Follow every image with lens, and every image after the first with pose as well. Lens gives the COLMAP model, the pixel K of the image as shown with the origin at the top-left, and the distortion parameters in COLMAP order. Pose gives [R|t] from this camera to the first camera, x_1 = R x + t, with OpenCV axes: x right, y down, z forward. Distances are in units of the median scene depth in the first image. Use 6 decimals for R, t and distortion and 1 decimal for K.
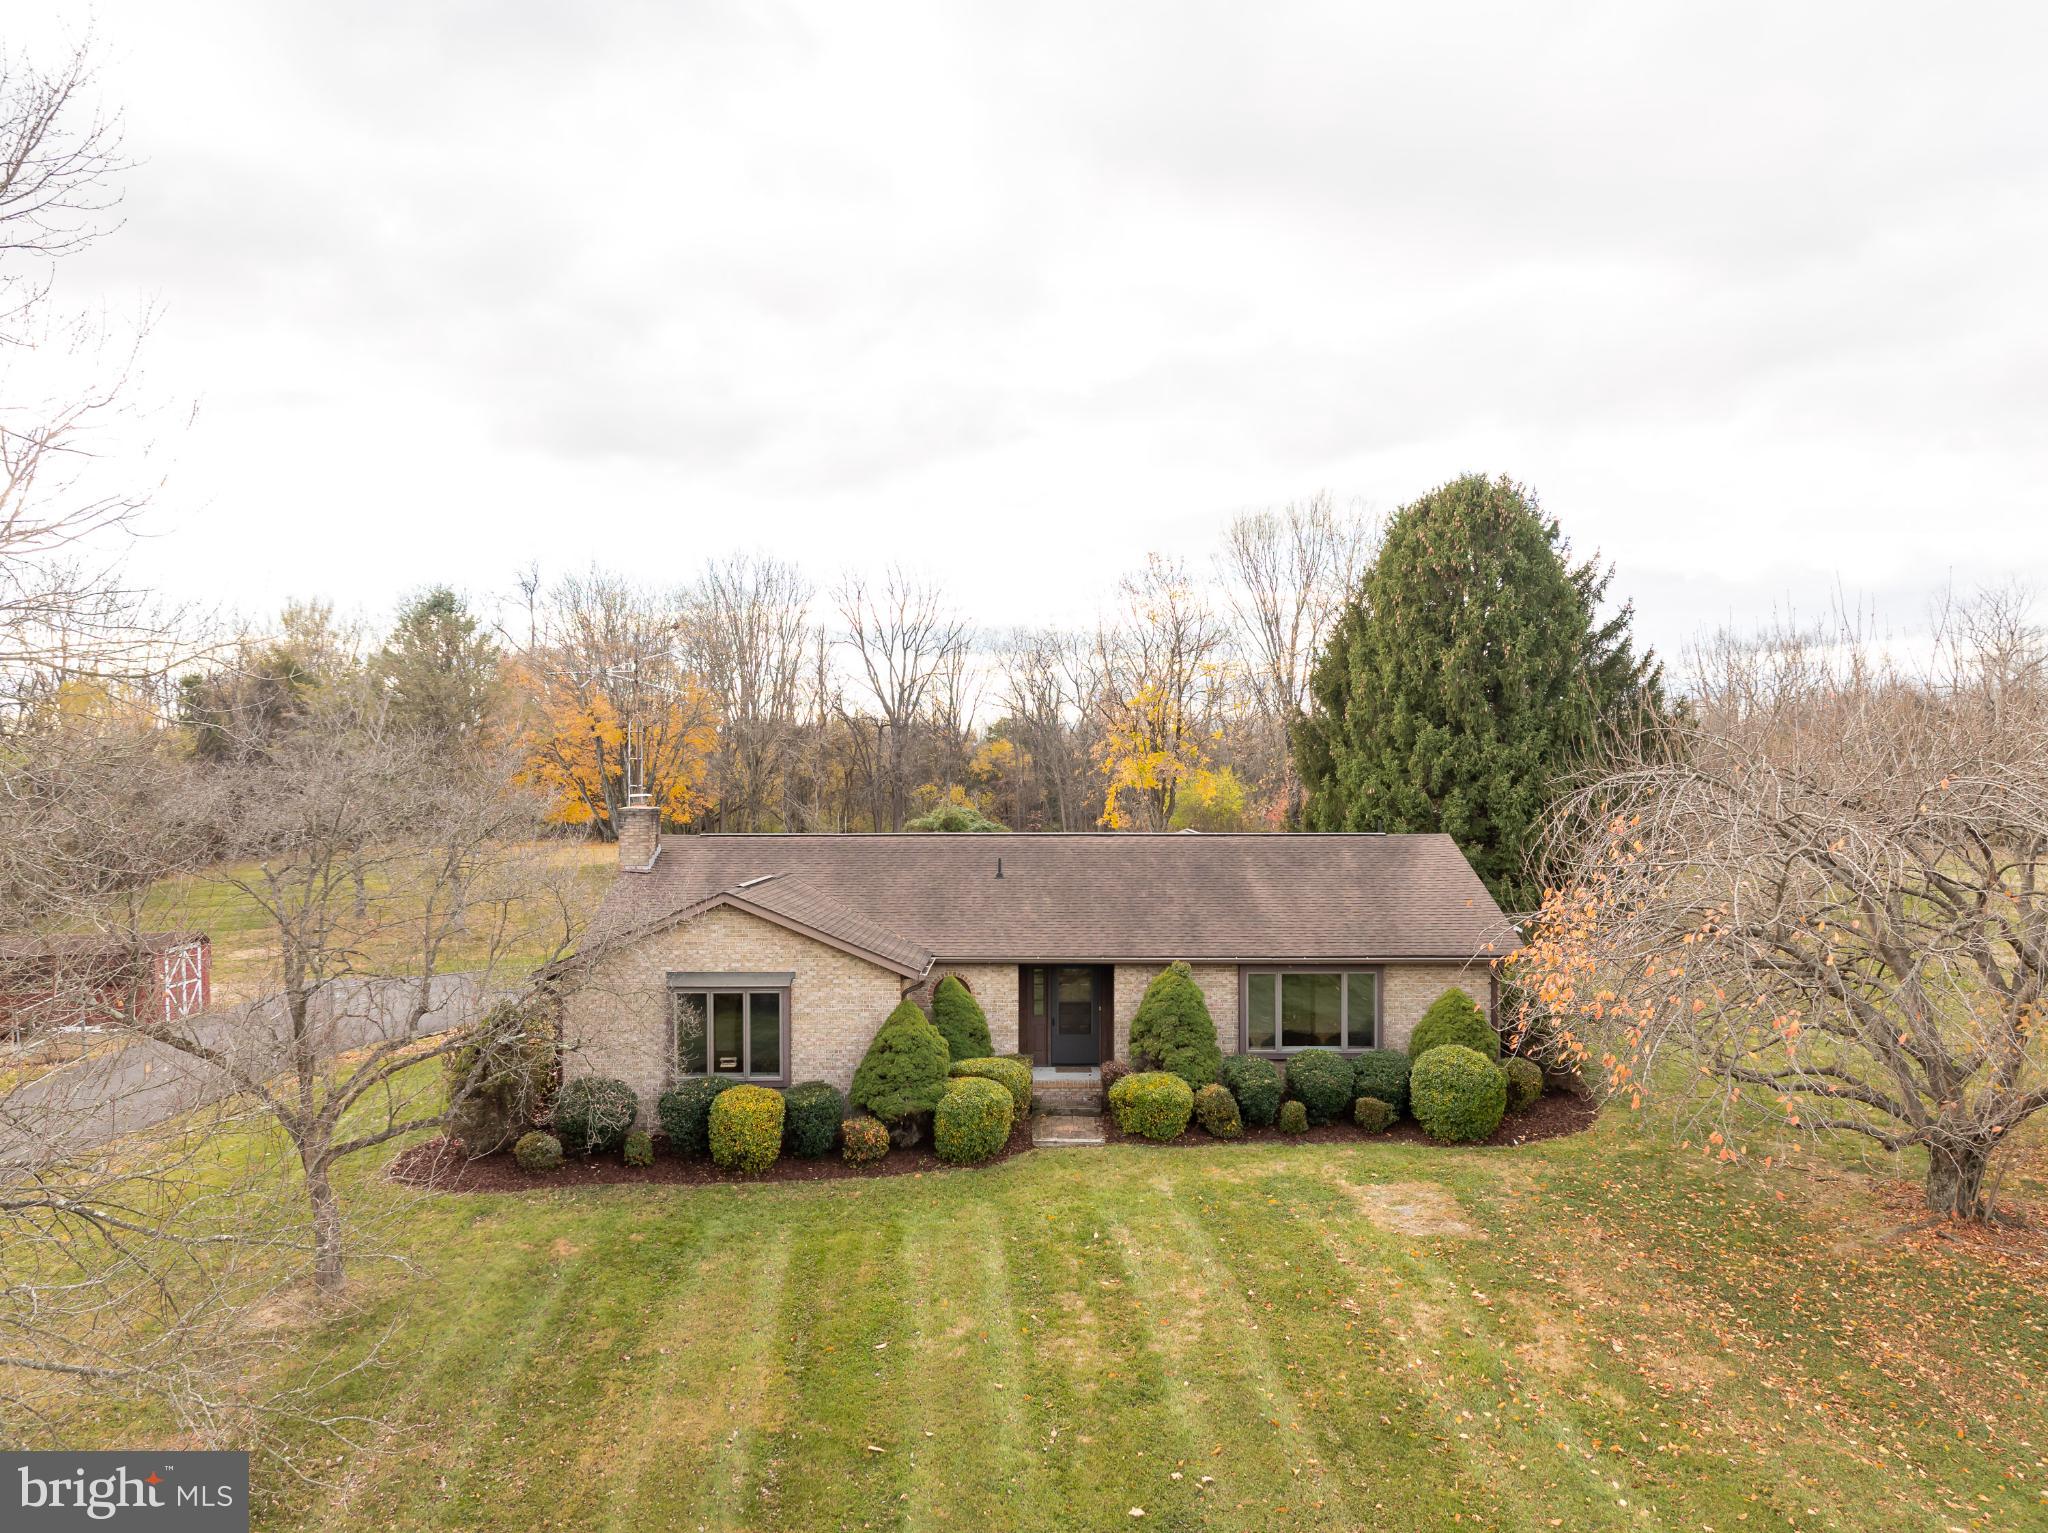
lens RADIAL K [[1453.3, 0, 1026.6], [0, 1453.3, 754.3], [0, 0, 1]] dist [-0.037889, 0.003046]
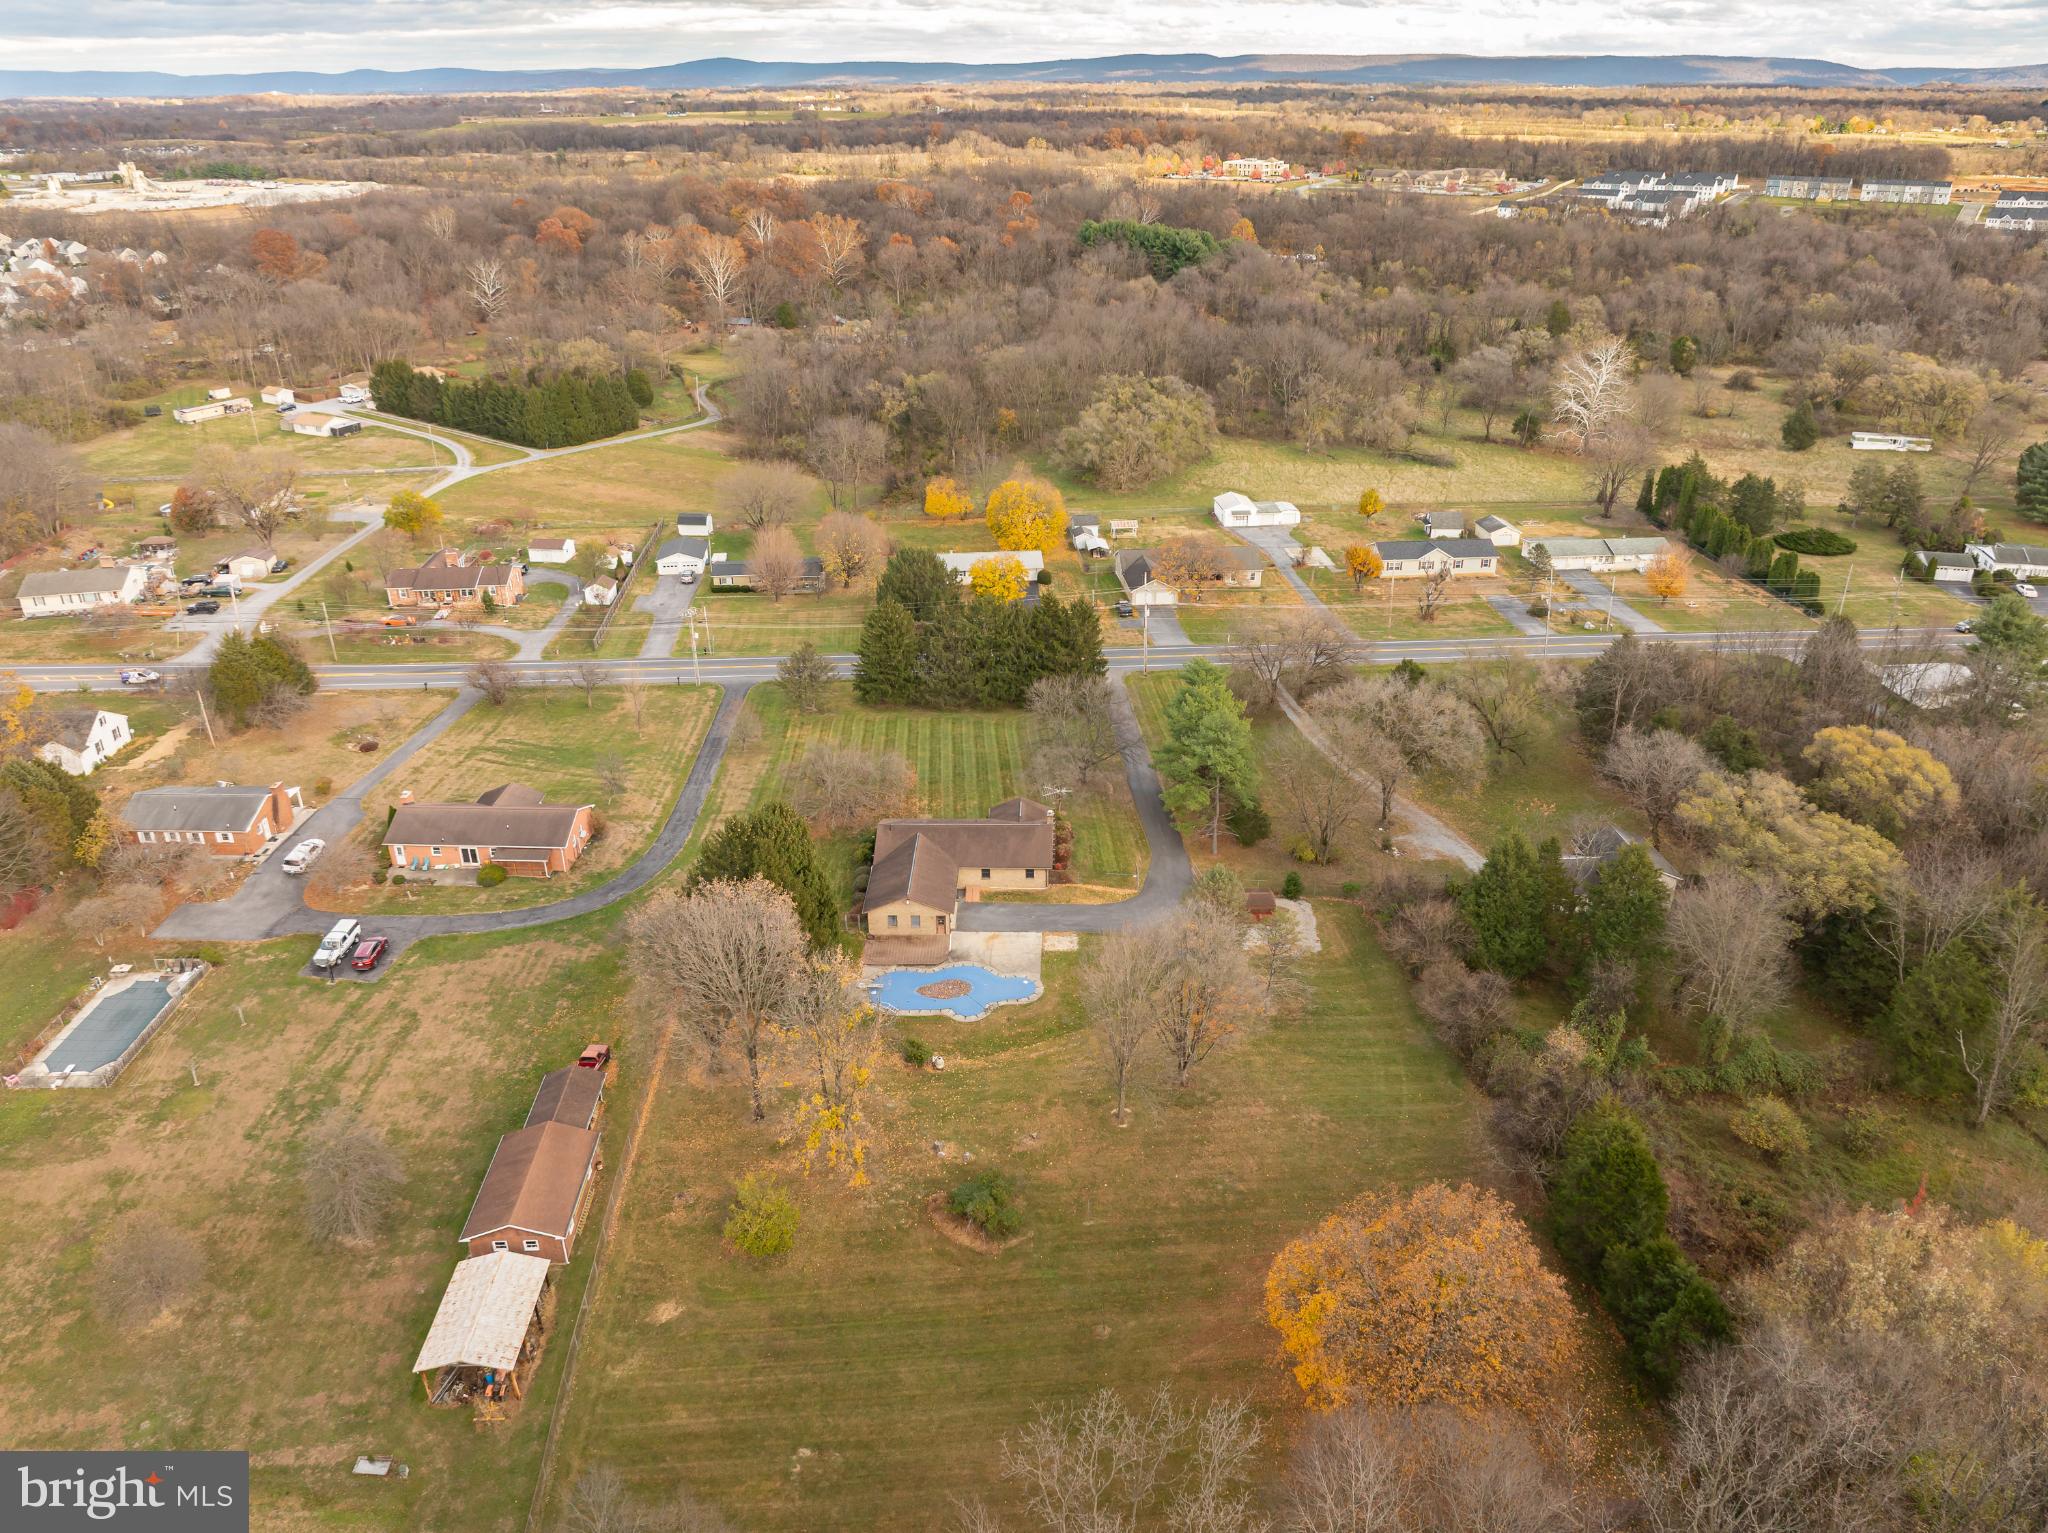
lens RADIAL K [[1453.3, 0, 1027.0], [0, 1453.3, 763.7], [0, 0, 1]] dist [-0.037889, 0.003046]
pose [[-0.999802, -0.003147, 0.019646, -0.373749], [0.005262, 0.910419, 0.413654, -2.769760], [-0.019188, 0.413676, -0.910222, 6.995815]]
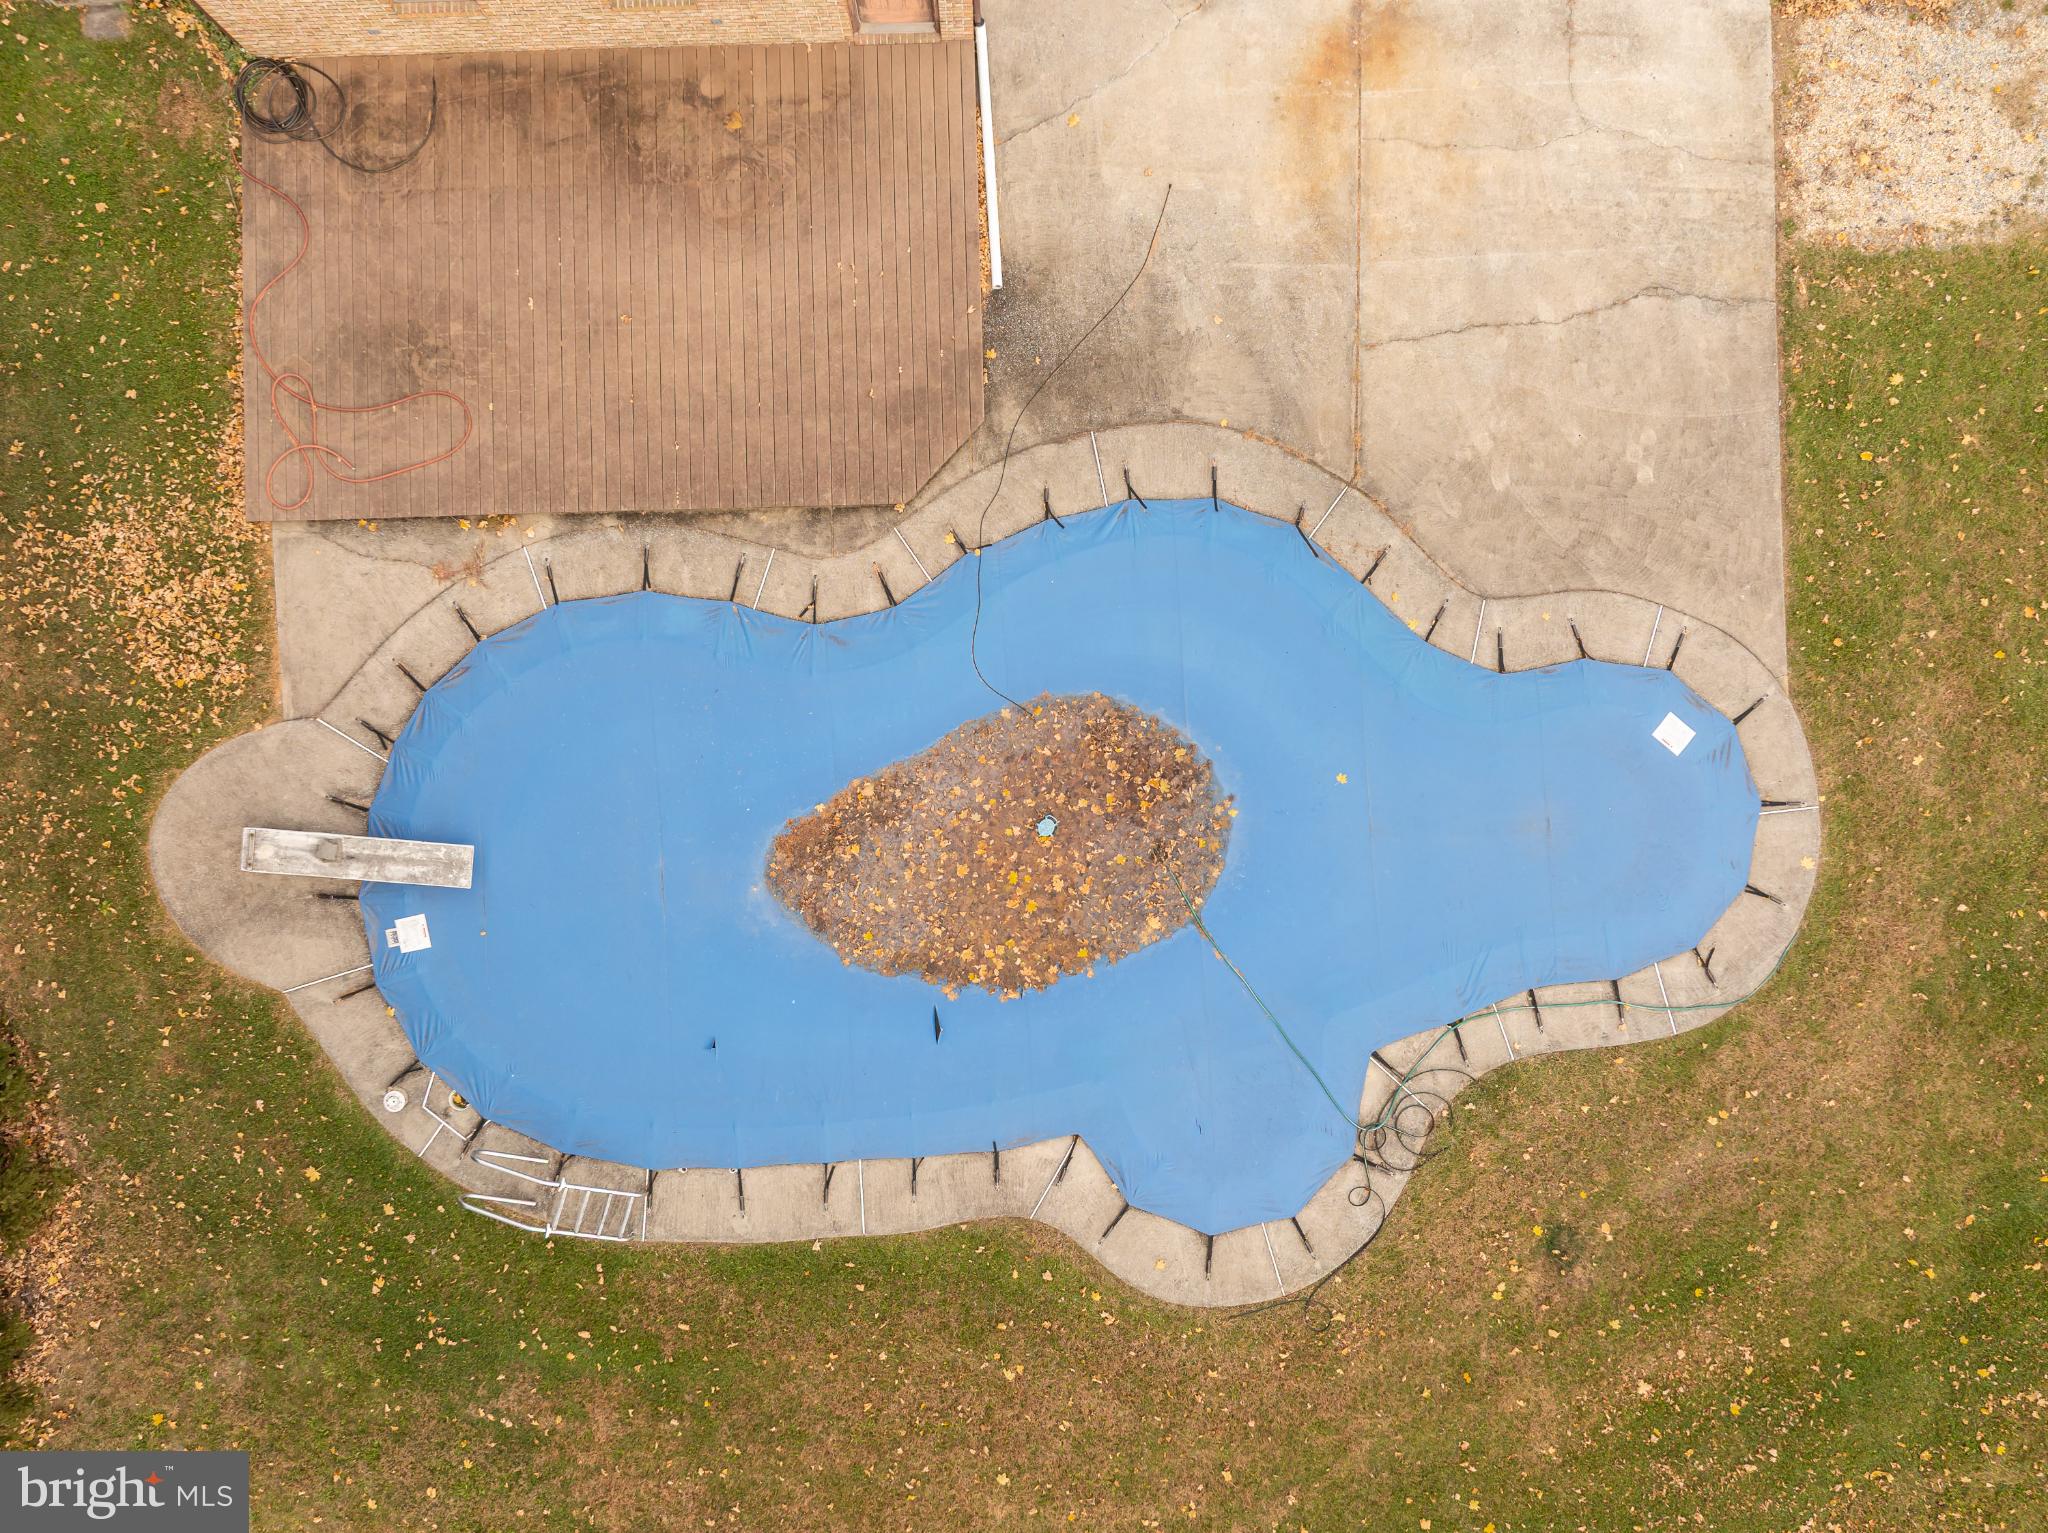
lens RADIAL K [[1453.3, 0, 1035.3], [0, 1453.3, 773.6], [0, 0, 1]] dist [-0.037889, 0.003046]
pose [[-0.999689, 0.020792, -0.013765, 0.040472], [-0.013056, 0.033845, 0.999342, -0.354884], [0.021244, 0.999211, -0.033563, 2.298675]]
